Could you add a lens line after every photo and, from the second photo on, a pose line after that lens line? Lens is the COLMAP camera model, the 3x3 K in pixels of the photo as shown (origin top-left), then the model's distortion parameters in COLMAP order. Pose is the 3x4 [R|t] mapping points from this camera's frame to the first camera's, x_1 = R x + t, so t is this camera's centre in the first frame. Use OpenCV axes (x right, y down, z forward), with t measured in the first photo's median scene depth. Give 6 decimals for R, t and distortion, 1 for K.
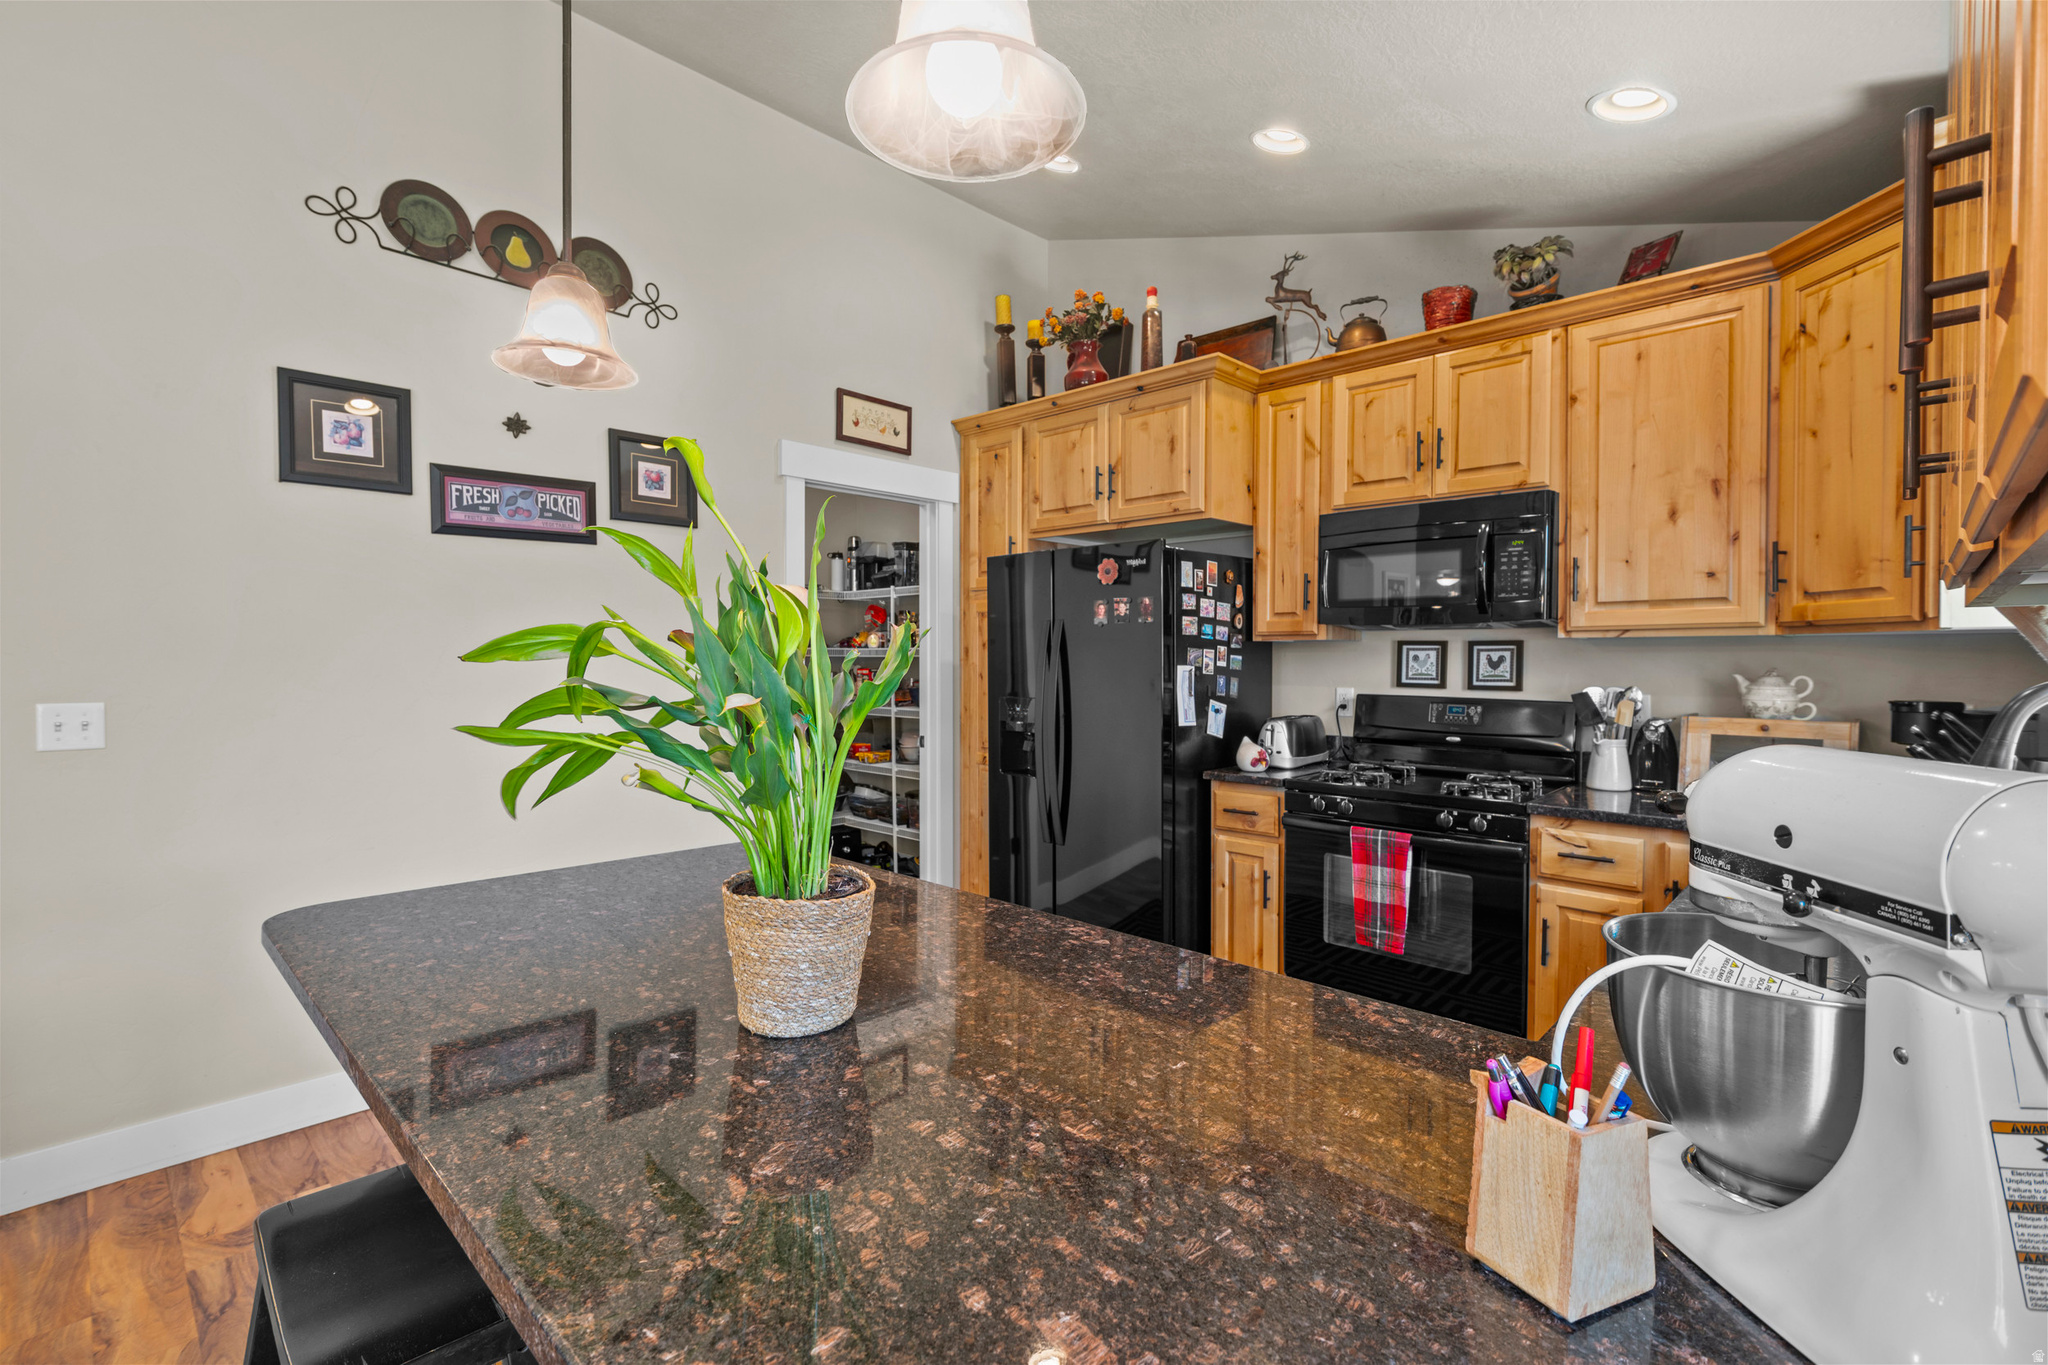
lens RADIAL K [[922.2, 0, 1015.0], [0, 922.2, 675.6], [0, 0, 1]] dist [0.003075, -0.001170]
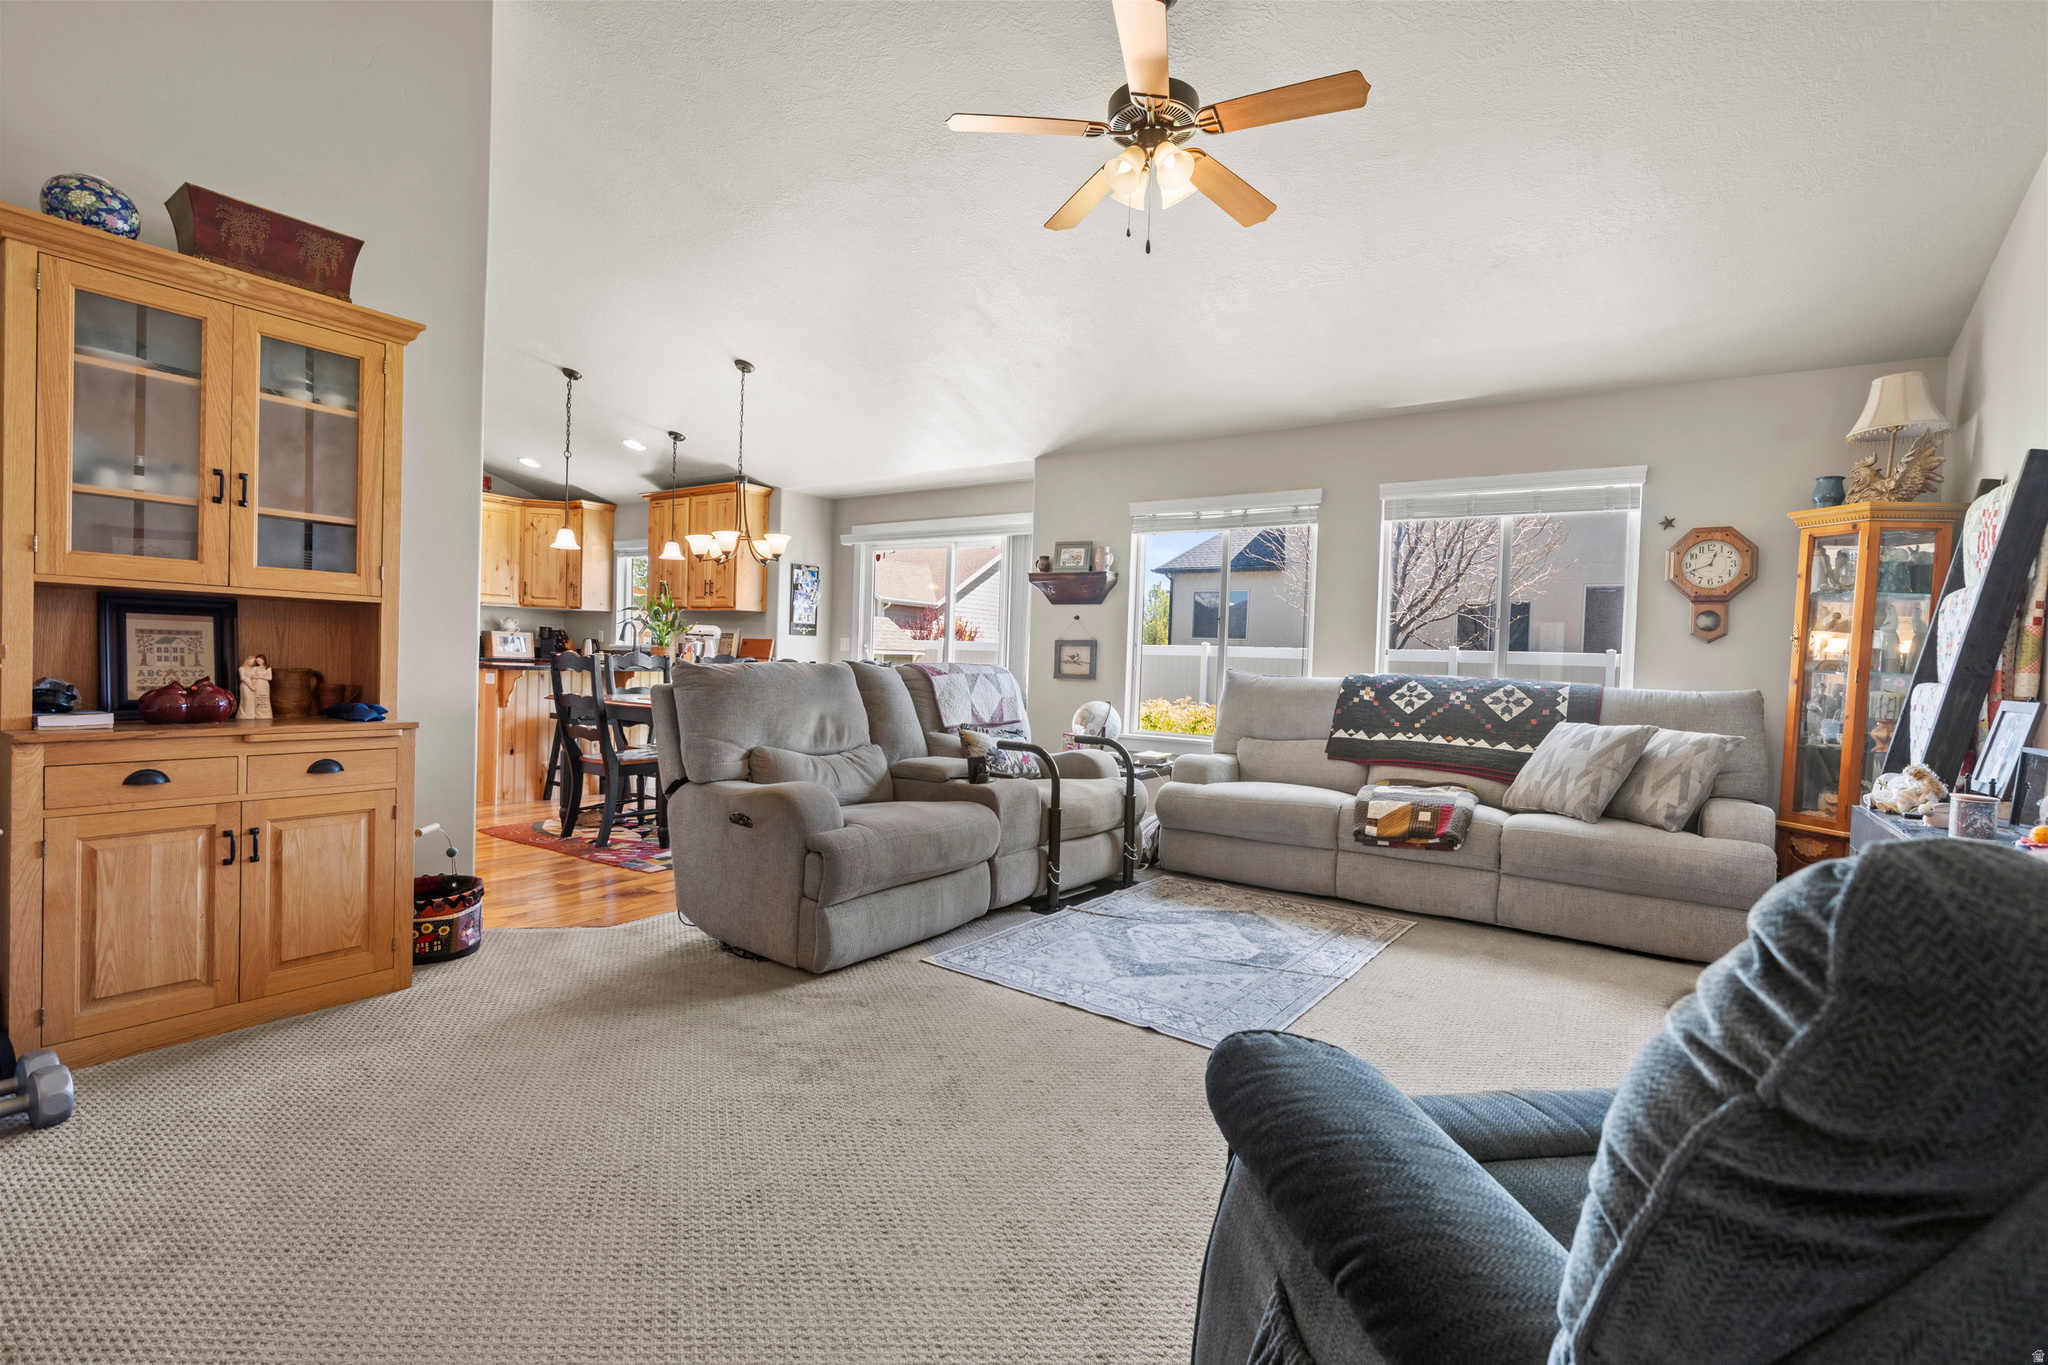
lens RADIAL K [[922.2, 0, 1019.8], [0, 922.2, 680.0], [0, 0, 1]] dist [0.003075, -0.001170]
pose [[-0.173729, -0.030489, 0.984321, -2.615371], [-0.020084, 0.999422, 0.027412, 0.085328], [-0.984589, -0.015007, -0.174241, -0.233686]]
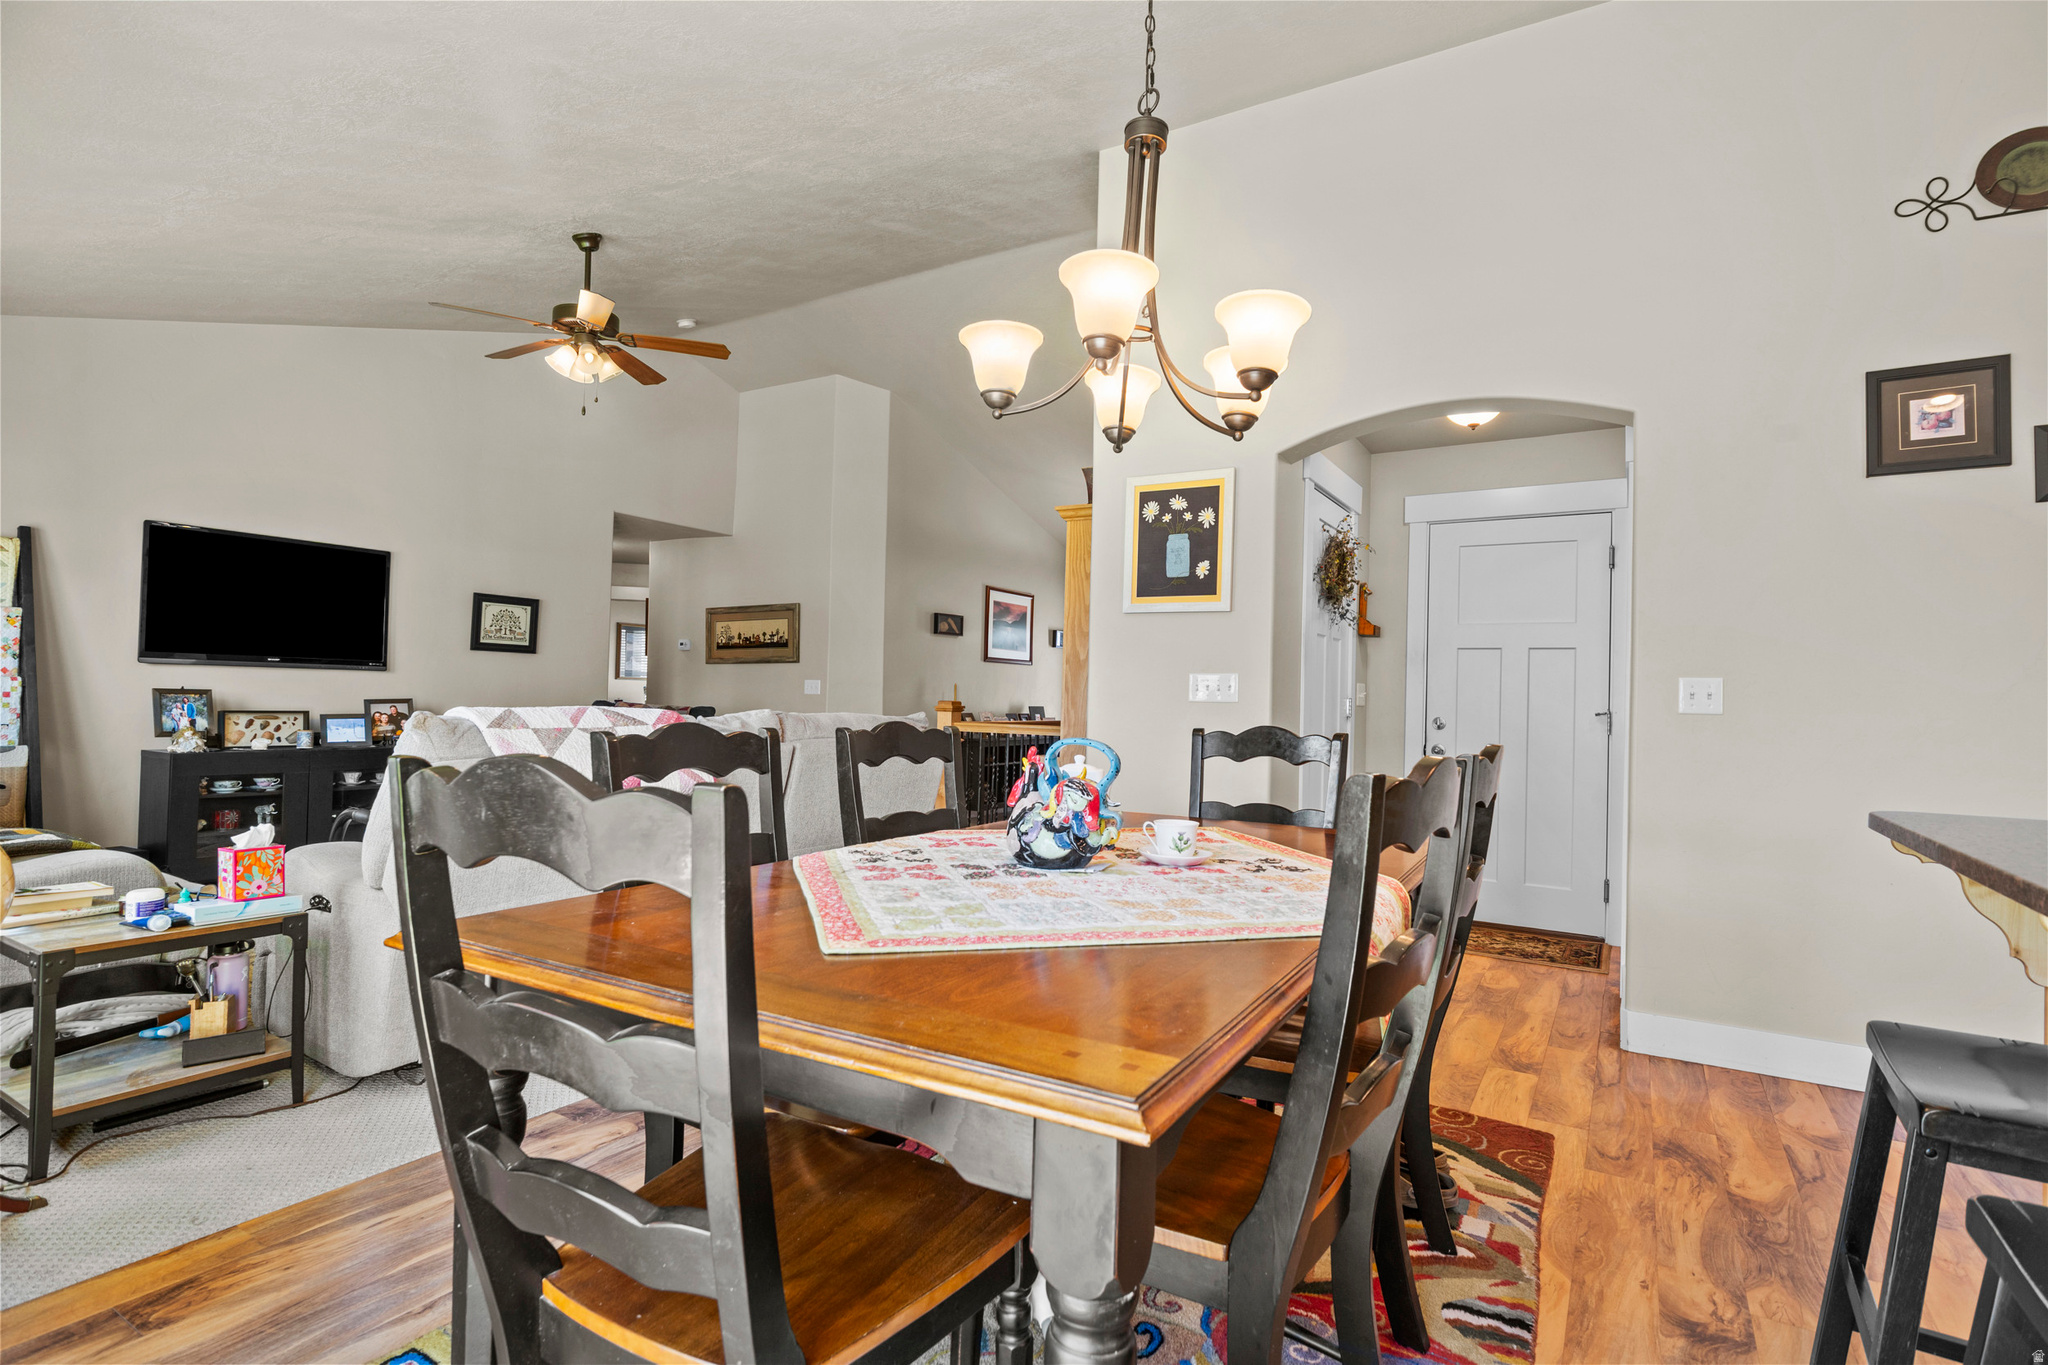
lens RADIAL K [[998.4, 0, 1017.5], [0, 998.4, 680.4], [0, 0, 1]] dist [-0.001794, -0.001946]
pose [[0.212279, -0.018925, -0.977026, 0.109547], [-0.038252, 0.998885, -0.027660, 0.085684], [0.976460, 0.043245, 0.211318, -0.179720]]
